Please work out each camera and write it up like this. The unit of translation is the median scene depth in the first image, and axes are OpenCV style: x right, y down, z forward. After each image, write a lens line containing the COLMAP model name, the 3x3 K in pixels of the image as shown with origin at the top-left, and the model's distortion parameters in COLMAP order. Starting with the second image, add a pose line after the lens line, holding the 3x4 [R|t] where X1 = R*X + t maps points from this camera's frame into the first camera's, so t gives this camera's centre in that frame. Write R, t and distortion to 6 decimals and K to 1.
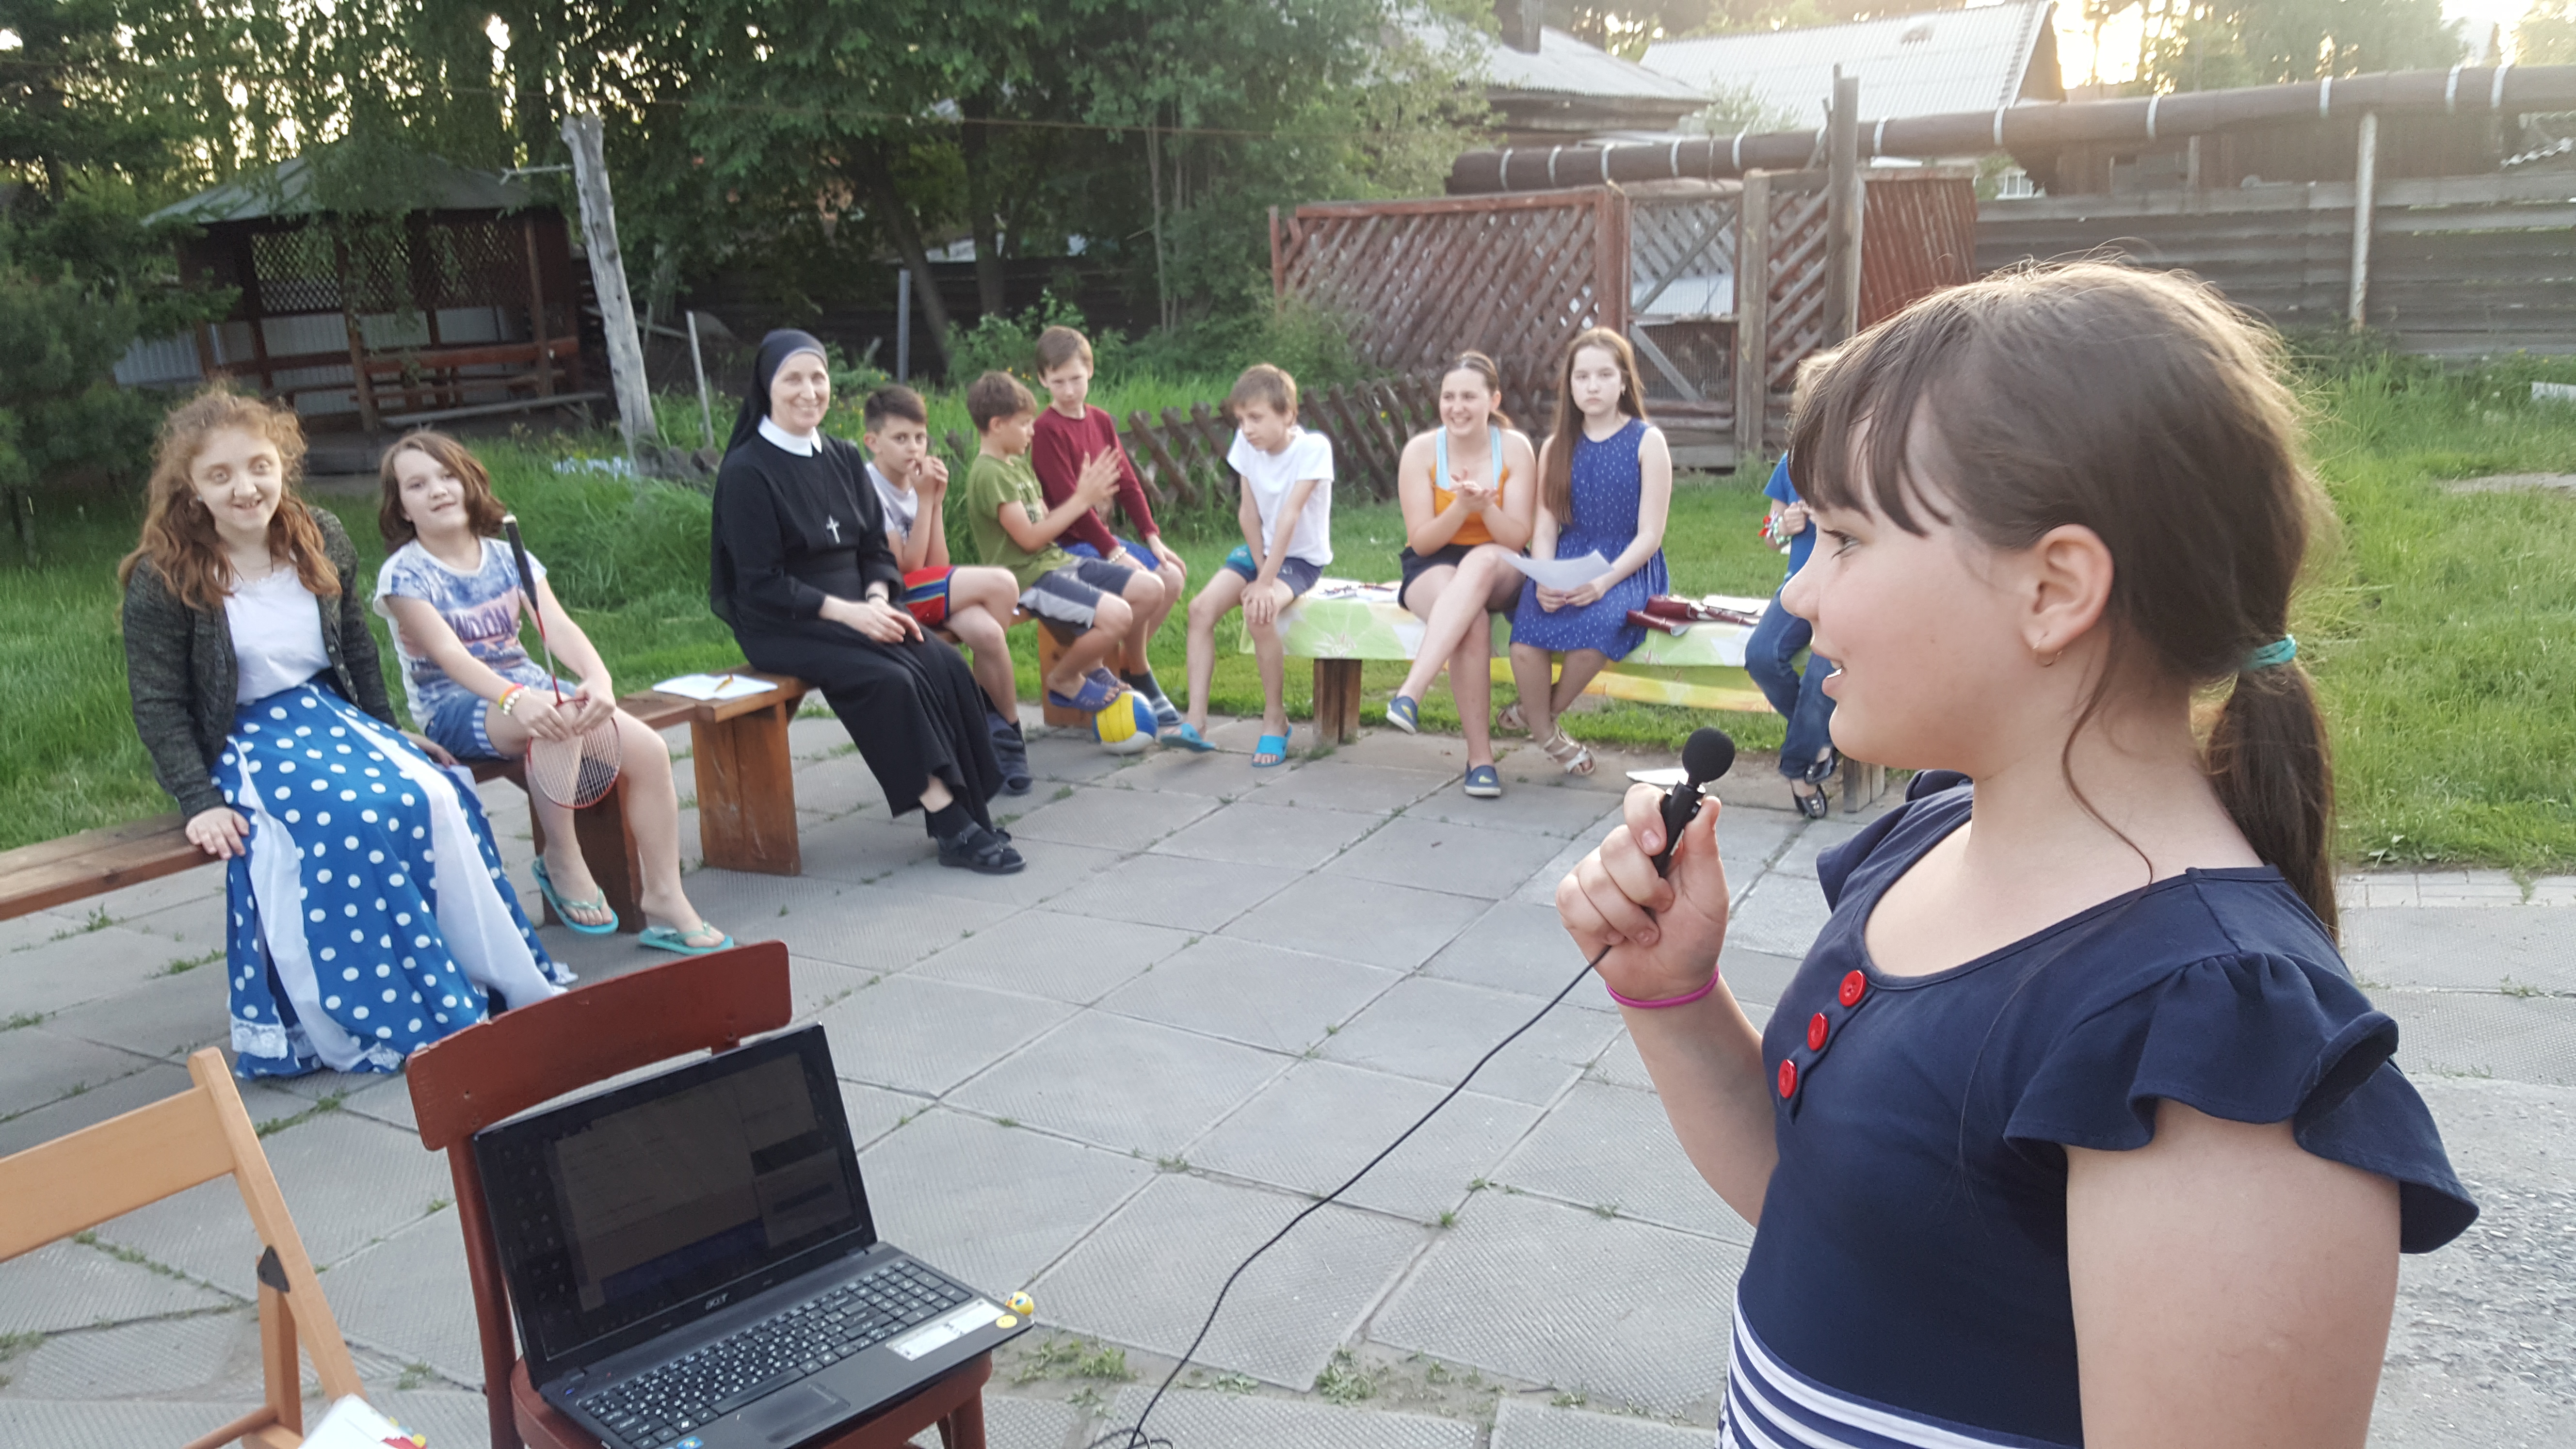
lens RADIAL K [[1959.8, 0, 1314.3], [0, 1959.8, 796.0], [0, 0, 1]] dist [0.090553, -0.144190]
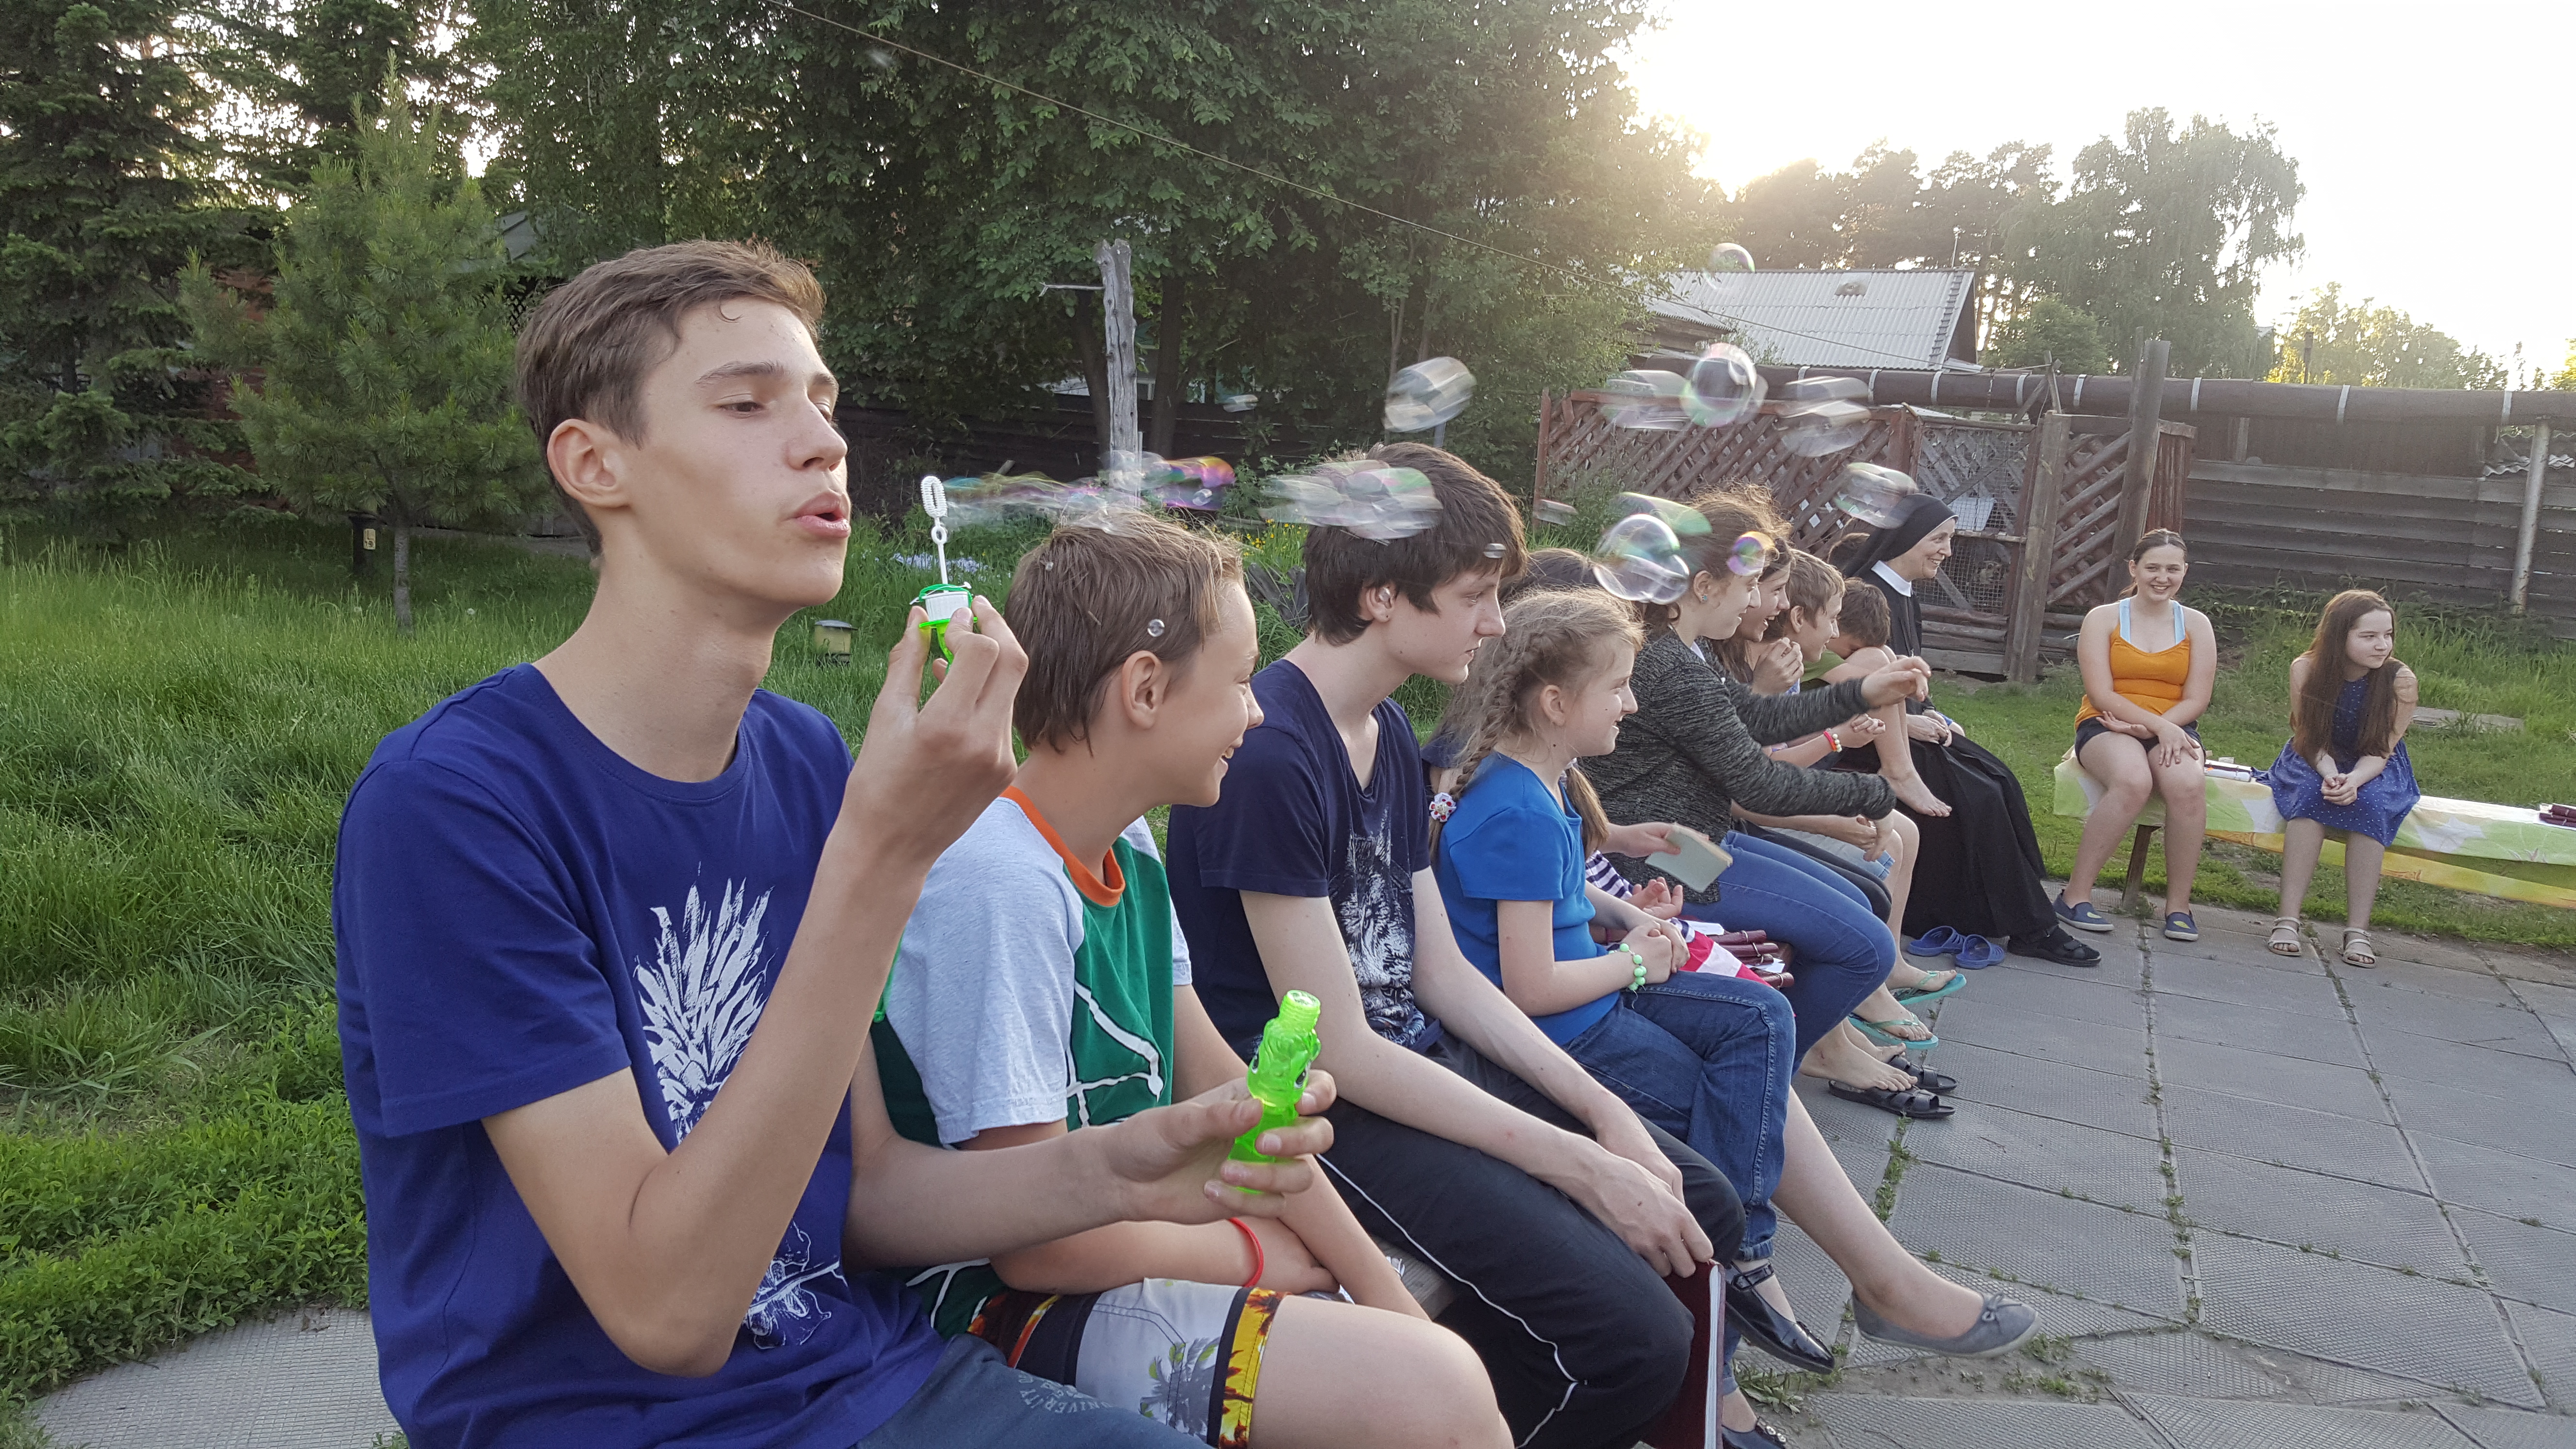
lens RADIAL K [[1965.1, 0, 1320.7], [0, 1965.1, 710.0], [0, 0, 1]] dist [0.098304, -0.144815]
pose [[0.989881, 0.101404, 0.099262, -0.225510], [-0.088211, 0.987673, -0.129308, 0.020329], [-0.111150, 0.119243, 0.986624, -0.013813]]
